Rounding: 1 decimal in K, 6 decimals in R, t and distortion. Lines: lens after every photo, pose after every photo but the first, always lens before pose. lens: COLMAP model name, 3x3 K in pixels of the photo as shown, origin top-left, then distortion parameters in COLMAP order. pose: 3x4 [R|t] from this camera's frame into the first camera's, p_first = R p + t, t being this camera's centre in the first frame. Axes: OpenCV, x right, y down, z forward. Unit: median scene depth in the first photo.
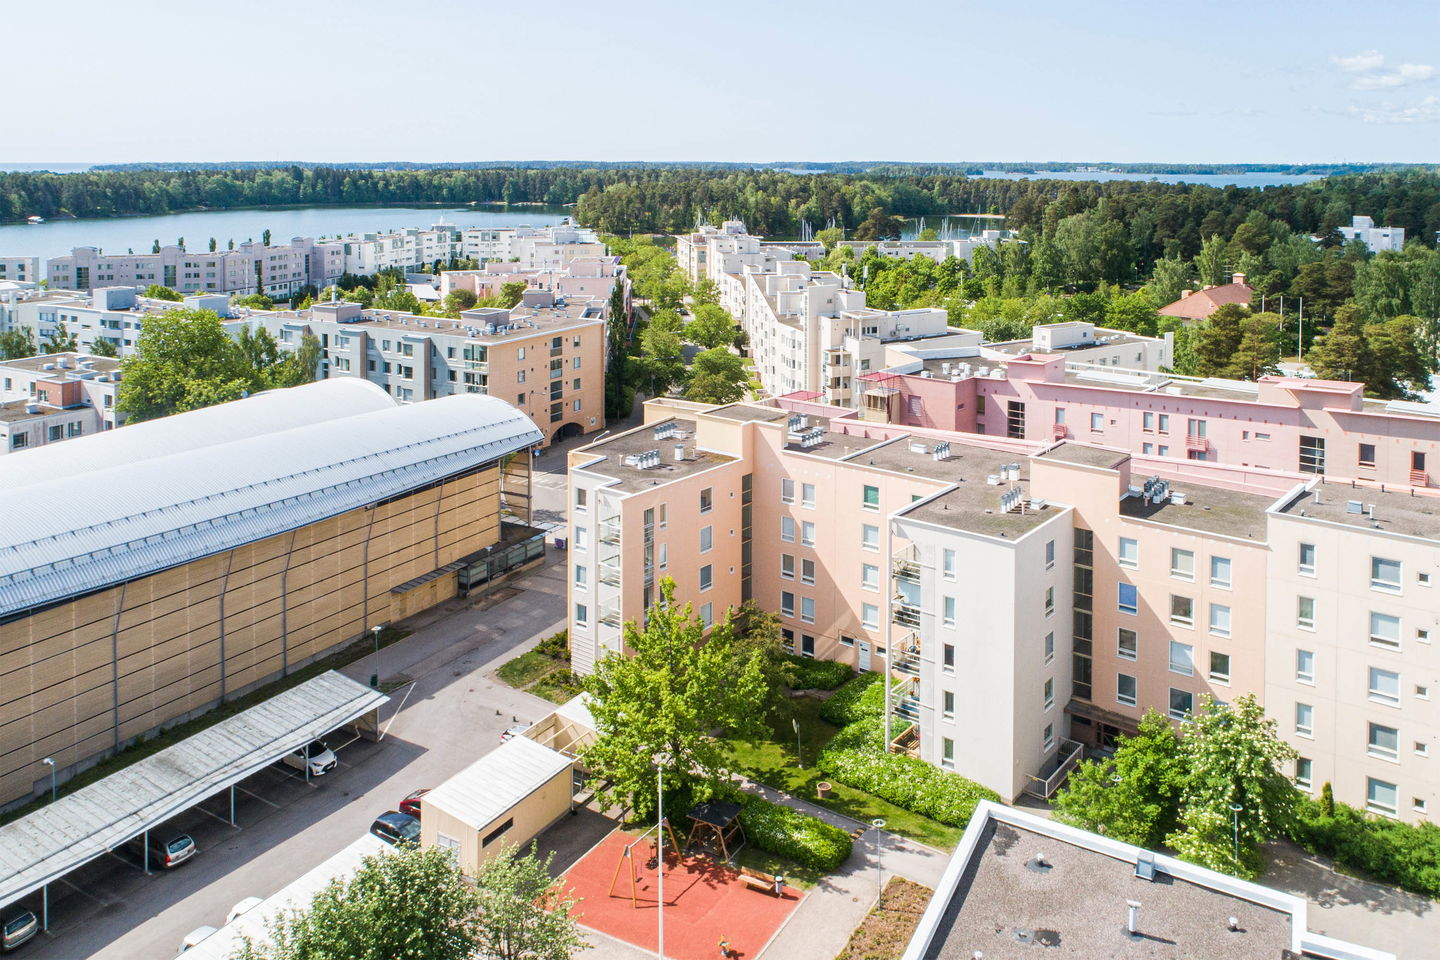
lens RADIAL K [[1168.9, 0, 728.5], [0, 1168.9, 471.2], [0, 0, 1]] dist [-0.007038, 0.026702]
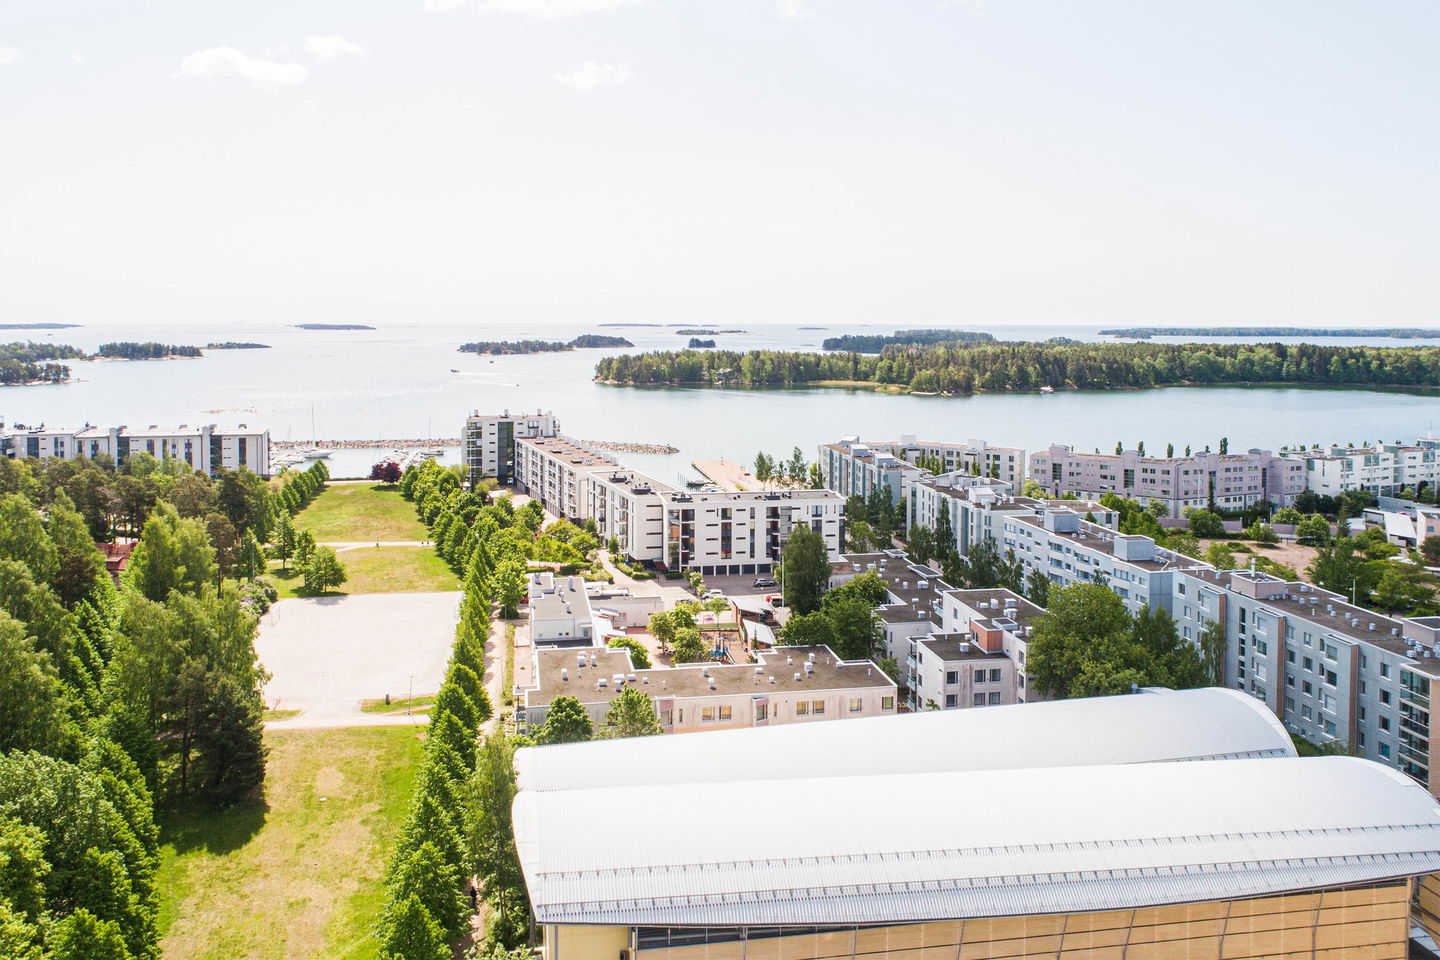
lens RADIAL K [[1168.9, 0, 710.7], [0, 1168.9, 486.0], [0, 0, 1]] dist [-0.007038, 0.026702]
pose [[0.662795, 0.032521, -0.748094, 0.035351], [-0.078375, 0.996582, -0.026115, -0.112167], [0.744688, 0.075940, 0.663078, 0.073179]]
